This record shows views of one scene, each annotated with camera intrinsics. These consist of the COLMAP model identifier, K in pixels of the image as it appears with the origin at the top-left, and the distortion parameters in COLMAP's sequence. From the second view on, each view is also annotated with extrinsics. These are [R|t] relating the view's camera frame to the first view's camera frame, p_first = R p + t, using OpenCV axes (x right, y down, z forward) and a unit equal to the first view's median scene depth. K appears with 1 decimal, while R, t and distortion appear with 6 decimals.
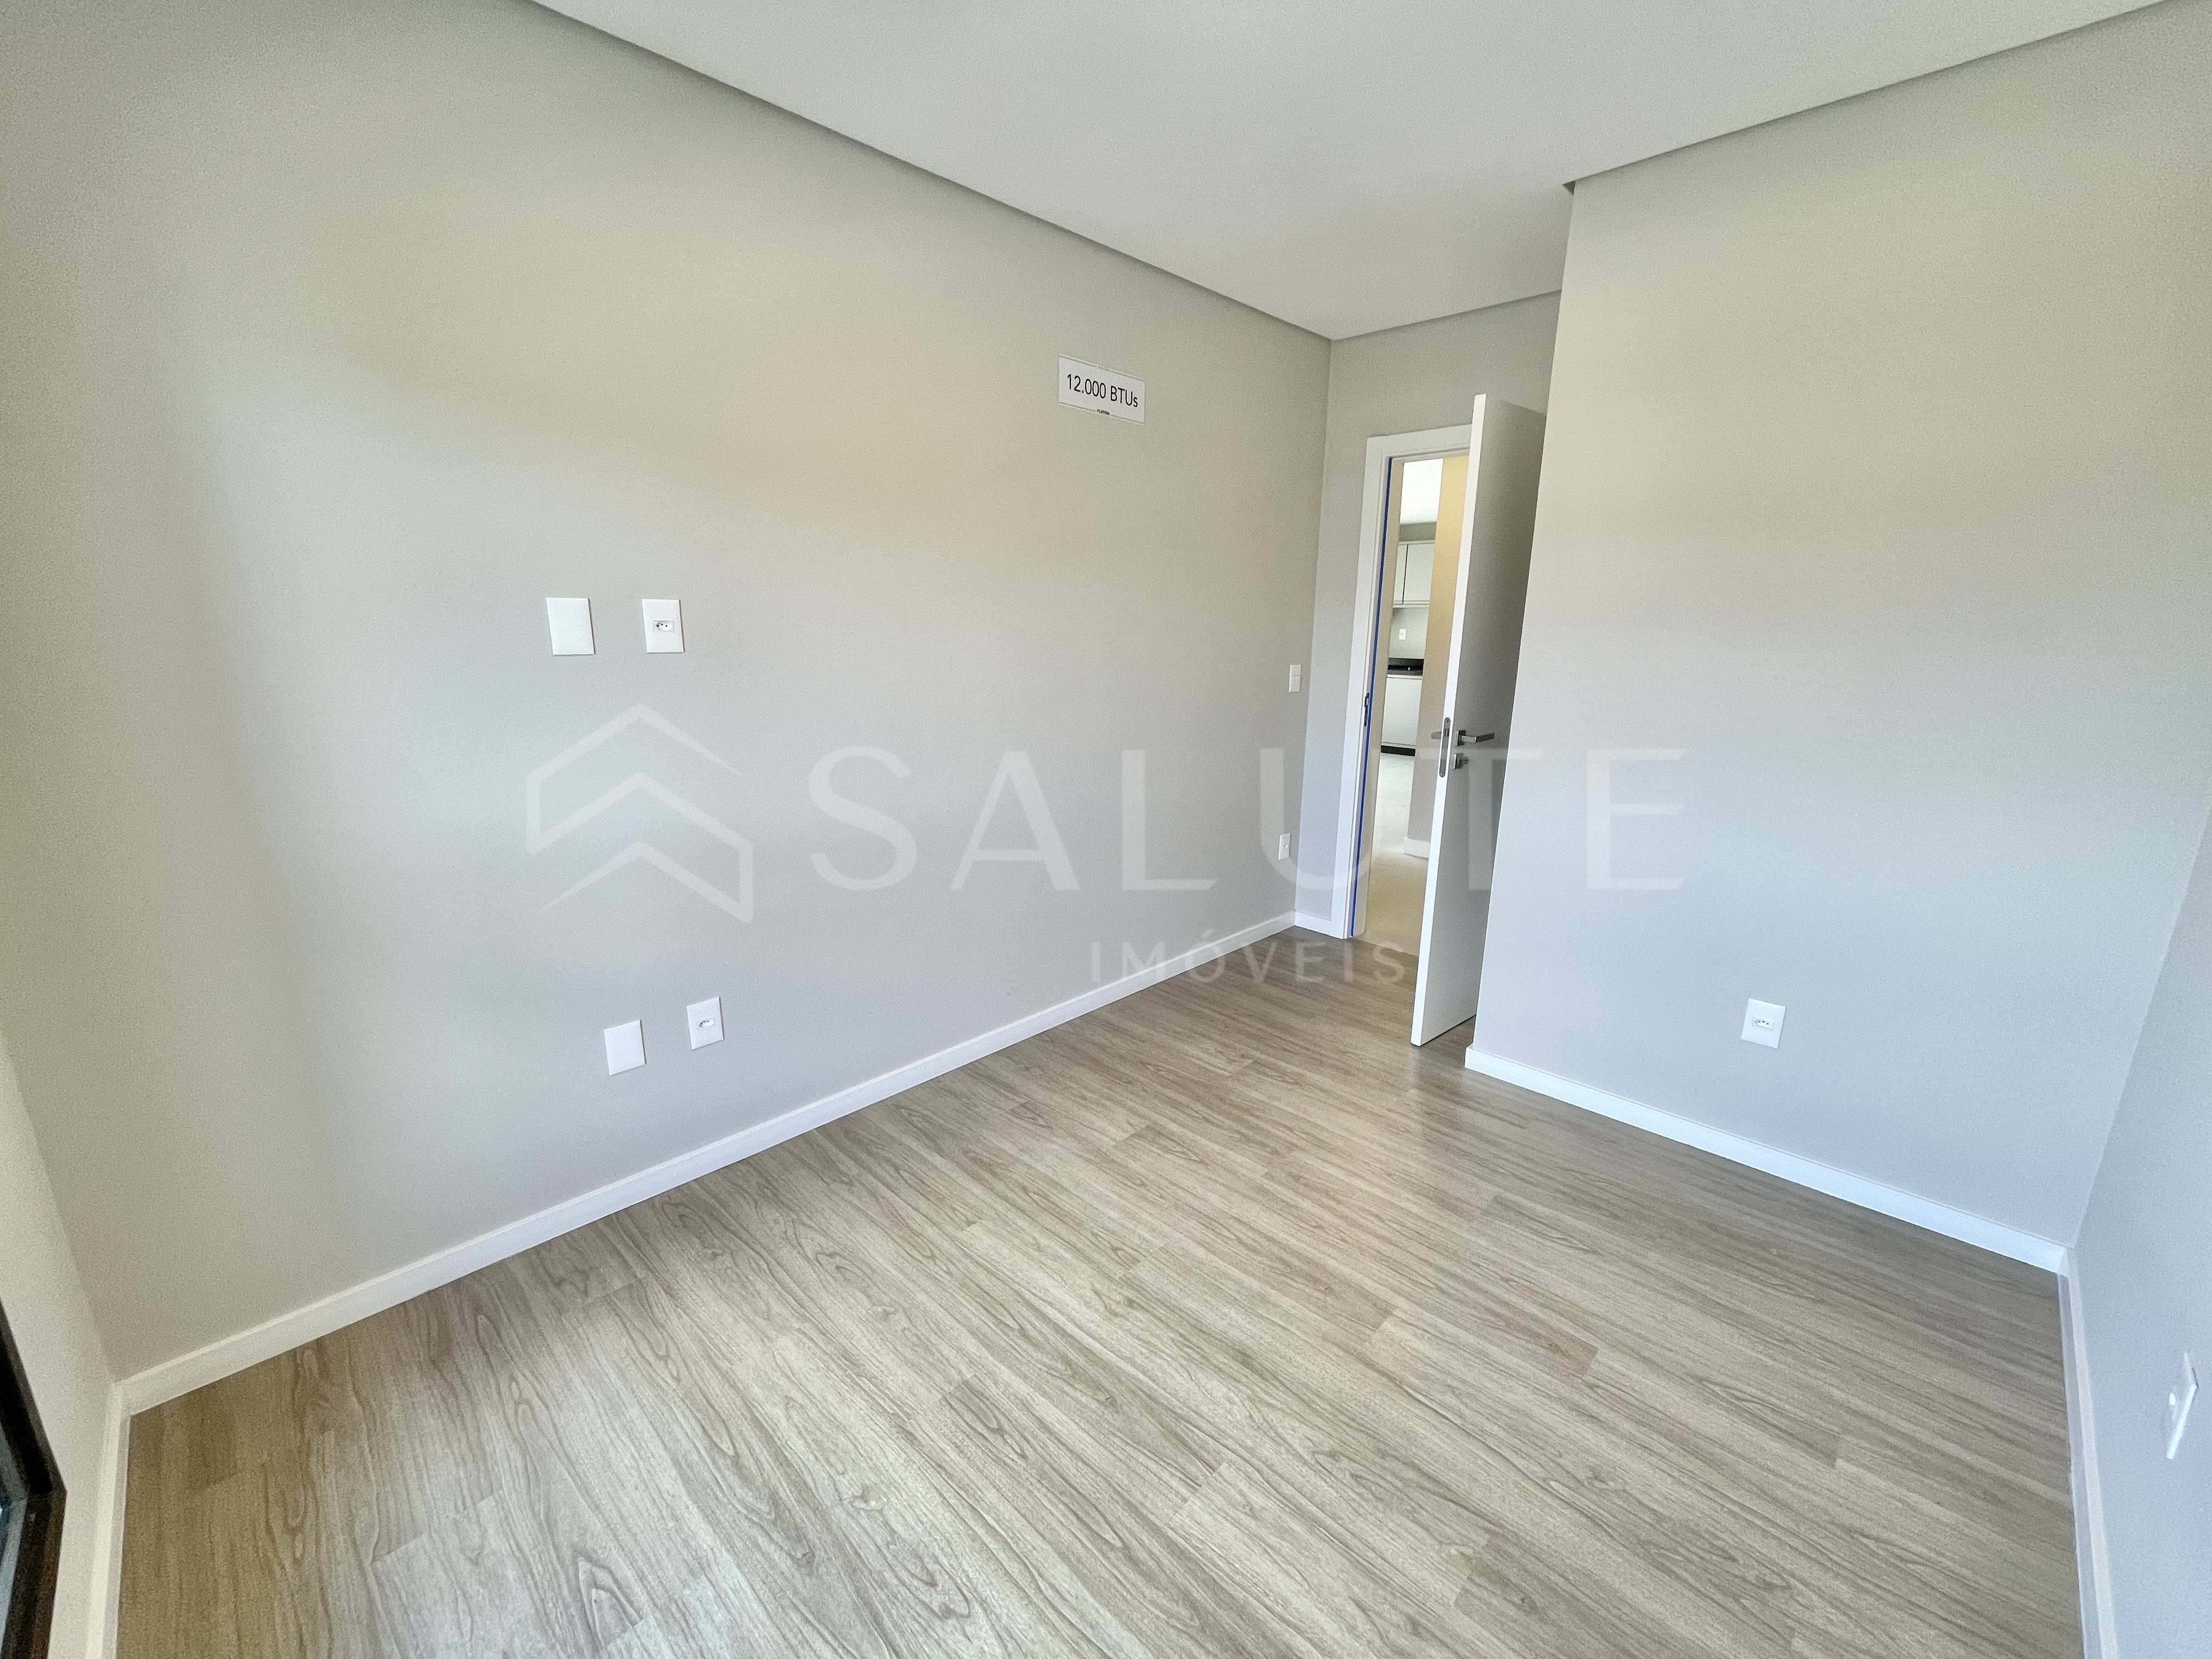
lens RADIAL K [[903.4, 0, 1100.7], [0, 903.4, 830.1], [0, 0, 1]] dist [-0.023036, 0.016813]
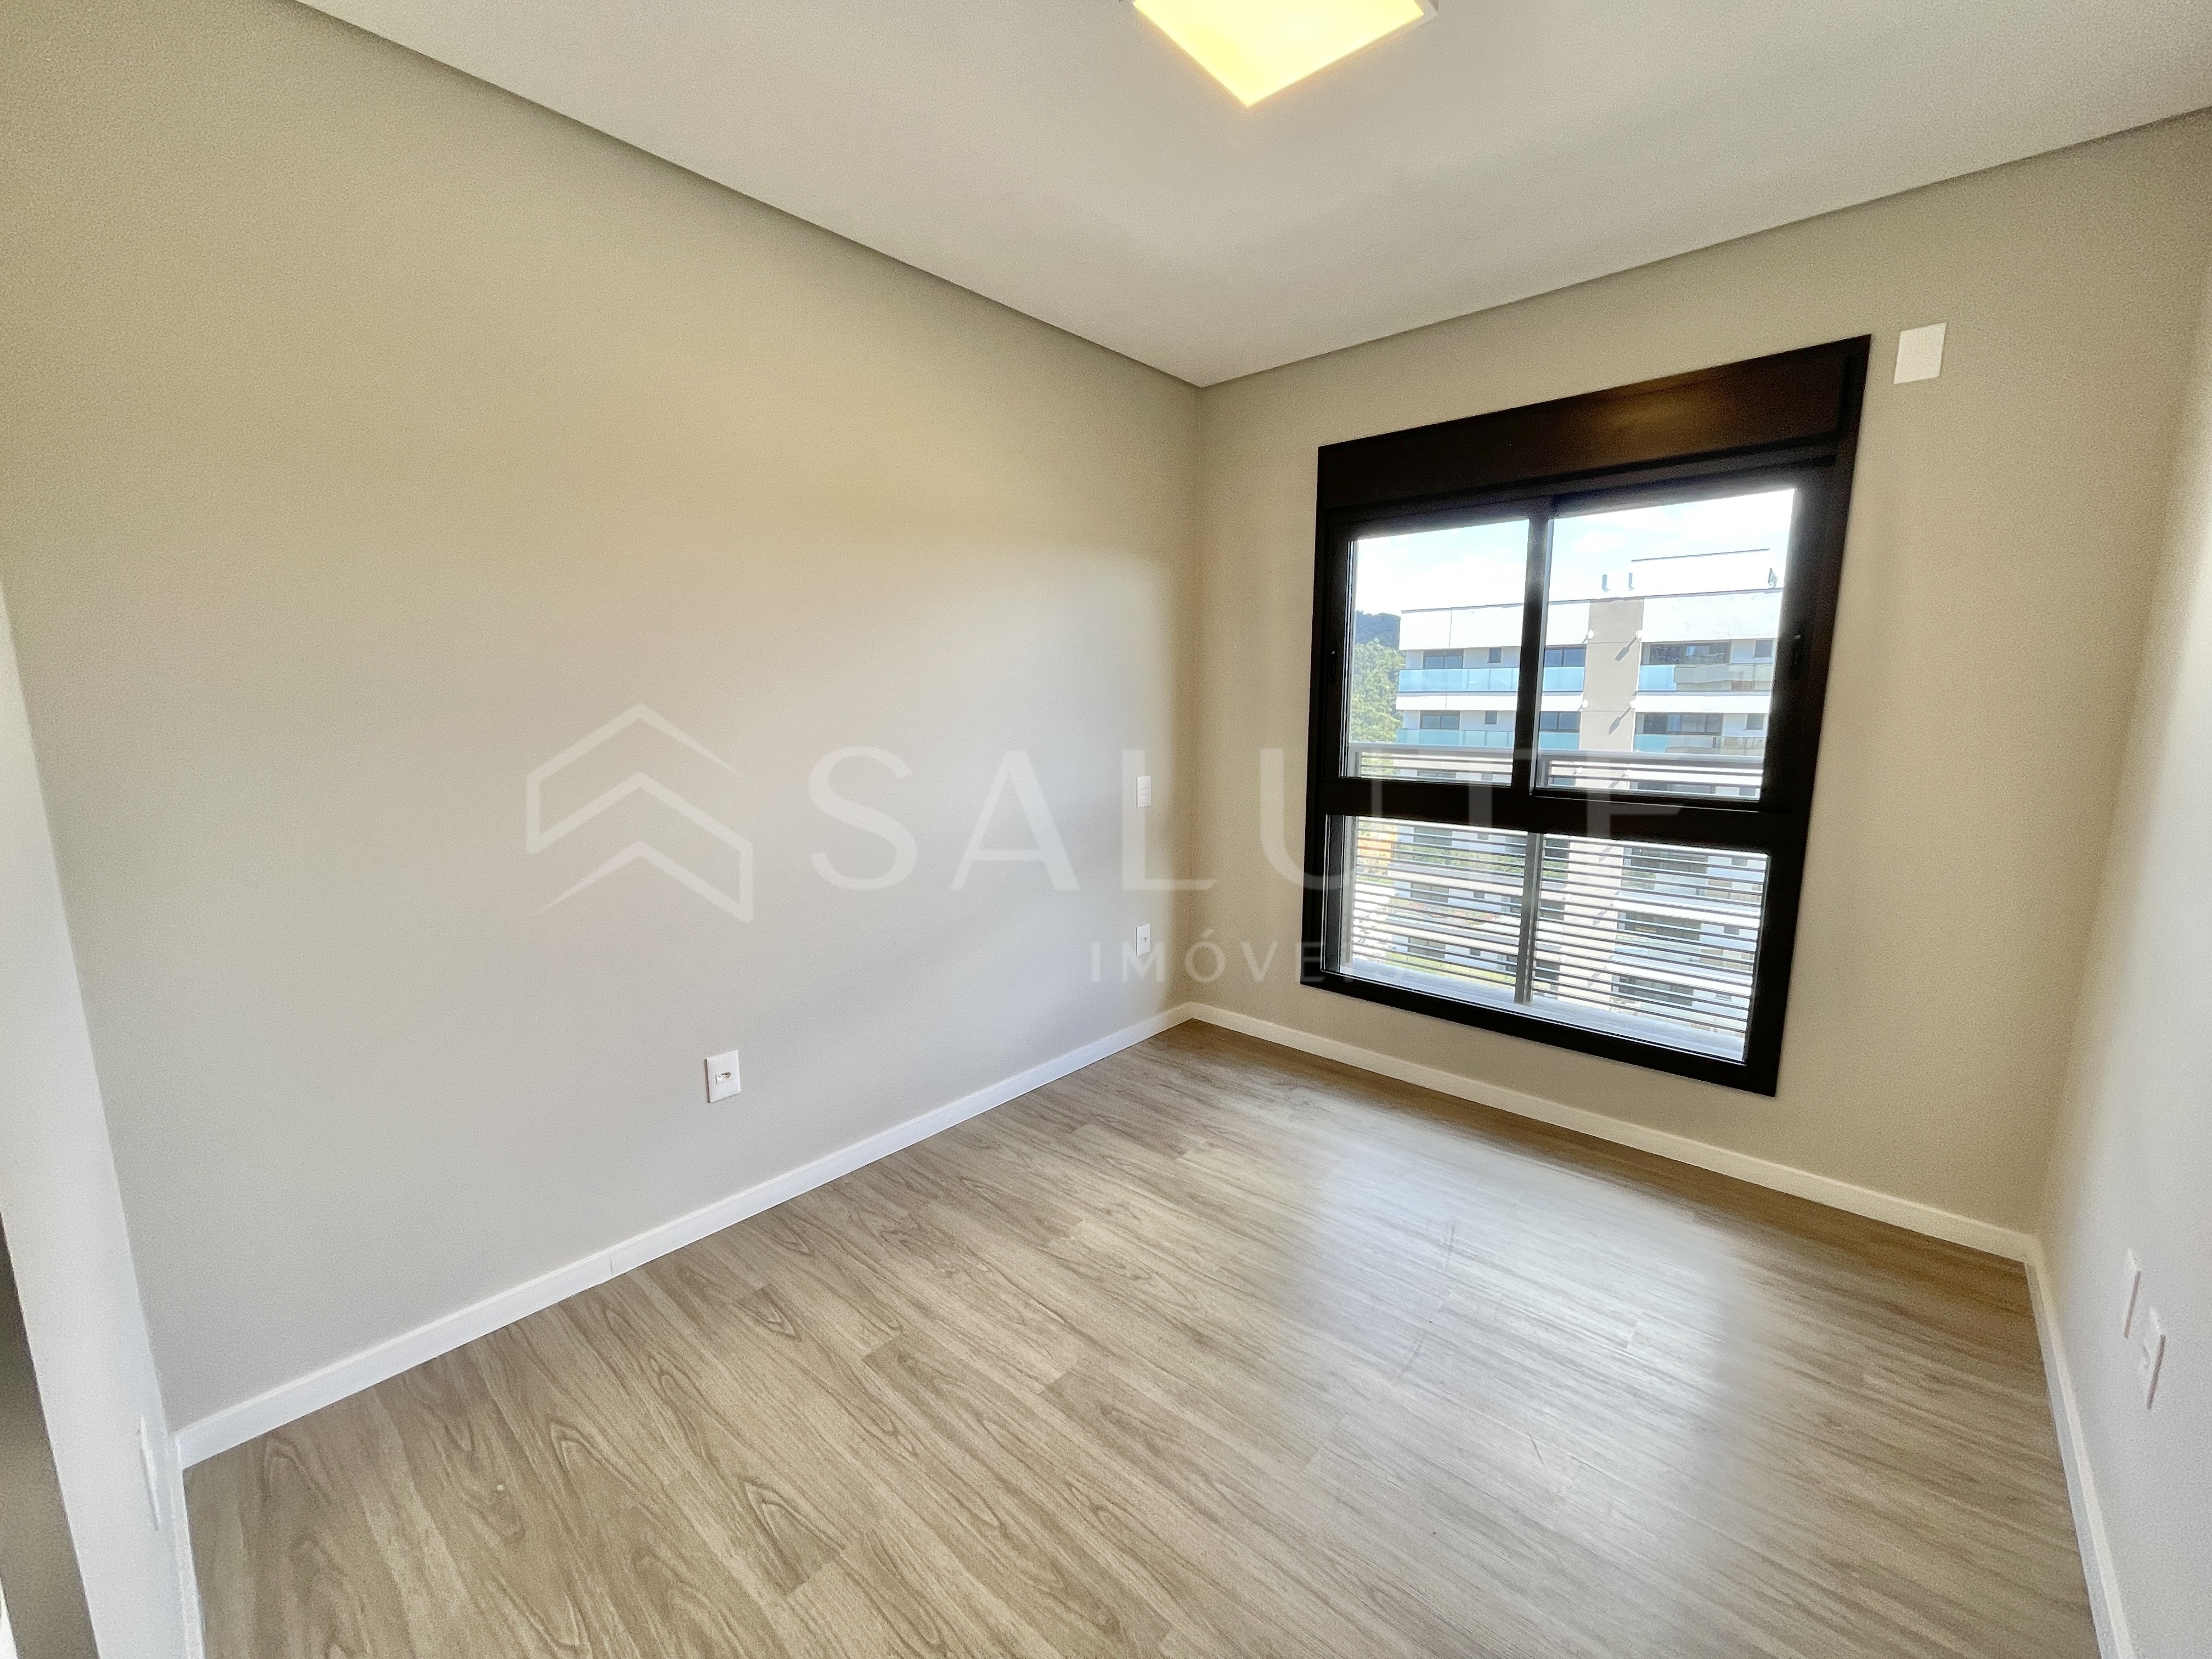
lens RADIAL K [[897.0, 0, 1100.6], [0, 897.0, 841.4], [0, 0, 1]] dist [0.002609, 0.000338]
pose [[-0.998852, -0.000565, -0.047896, 0.317937], [-0.019096, 0.921724, 0.387376, -0.369784], [0.043928, 0.387846, -0.920677, 1.679484]]
